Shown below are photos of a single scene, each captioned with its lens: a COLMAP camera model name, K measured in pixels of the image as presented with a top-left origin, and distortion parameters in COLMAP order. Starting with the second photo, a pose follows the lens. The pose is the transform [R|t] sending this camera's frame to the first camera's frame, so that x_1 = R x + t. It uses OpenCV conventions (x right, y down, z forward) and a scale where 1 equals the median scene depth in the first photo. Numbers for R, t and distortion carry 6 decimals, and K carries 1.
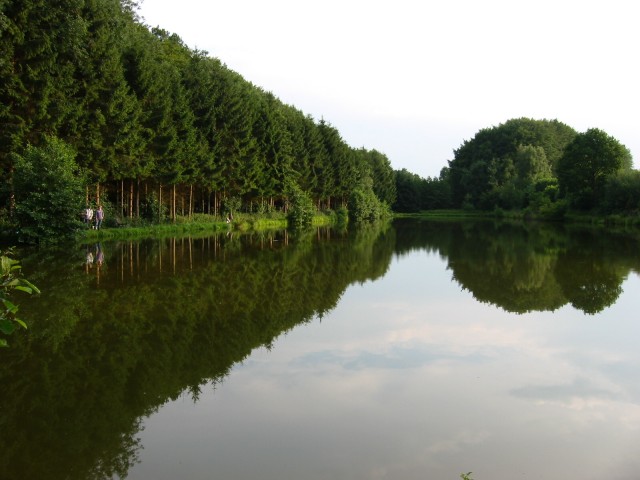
lens RADIAL K [[644.1, 0, 324.5], [0, 644.1, 240.9], [0, 0, 1]] dist [-0.066808, 0.000000]
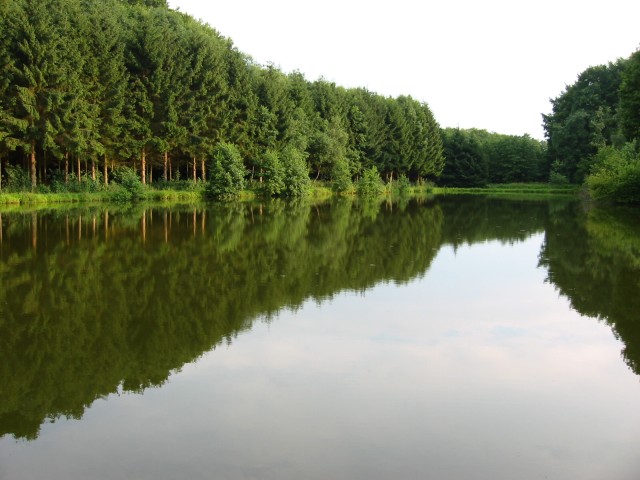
lens RADIAL K [[644.1, 0, 318.0], [0, 644.1, 234.8], [0, 0, 1]] dist [-0.066808, 0.000000]
pose [[0.966365, 0.025085, -0.255948, 0.150167], [-0.017802, 0.999369, 0.030731, -0.010147], [0.256557, -0.025141, 0.966202, 0.275341]]
